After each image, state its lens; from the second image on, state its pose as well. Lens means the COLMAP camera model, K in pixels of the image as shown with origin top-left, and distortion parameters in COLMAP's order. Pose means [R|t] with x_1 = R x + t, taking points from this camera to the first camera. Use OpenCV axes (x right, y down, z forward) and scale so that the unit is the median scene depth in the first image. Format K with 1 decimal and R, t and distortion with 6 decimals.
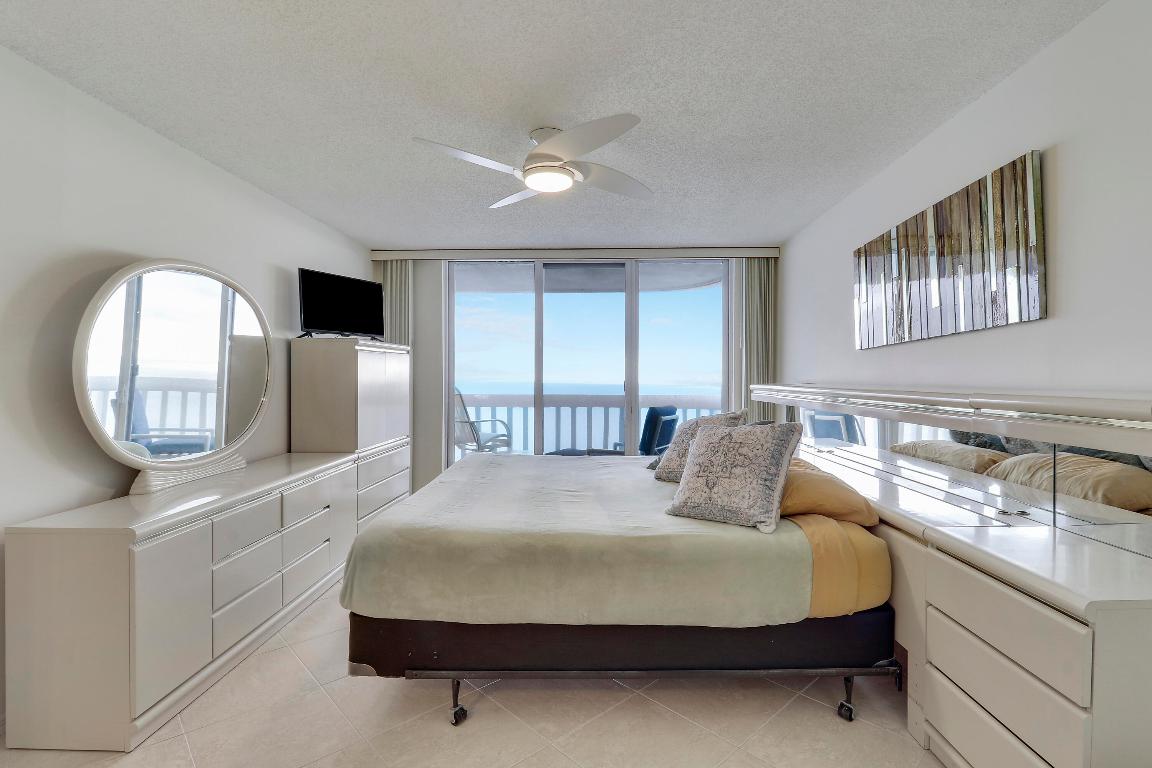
lens RADIAL K [[529.4, 0, 576.0], [0, 529.4, 384.0], [0, 0, 1]] dist [0.021261, -0.026612]
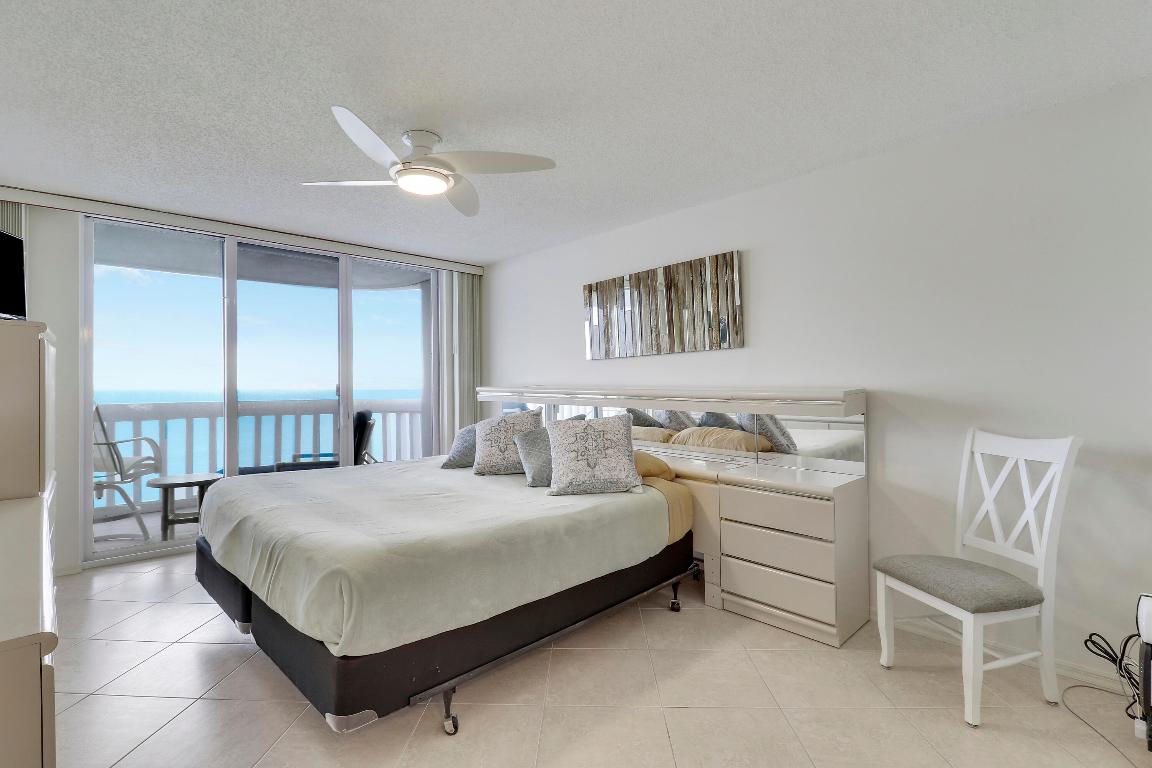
lens RADIAL K [[546.1, 0, 558.6], [0, 546.1, 377.0], [0, 0, 1]] dist [-0.001747, -0.010530]
pose [[0.711696, 0.003541, 0.702479, -0.573378], [0.010231, 0.999829, -0.015406, -0.001252], [-0.702413, 0.018151, 0.711538, 0.096924]]
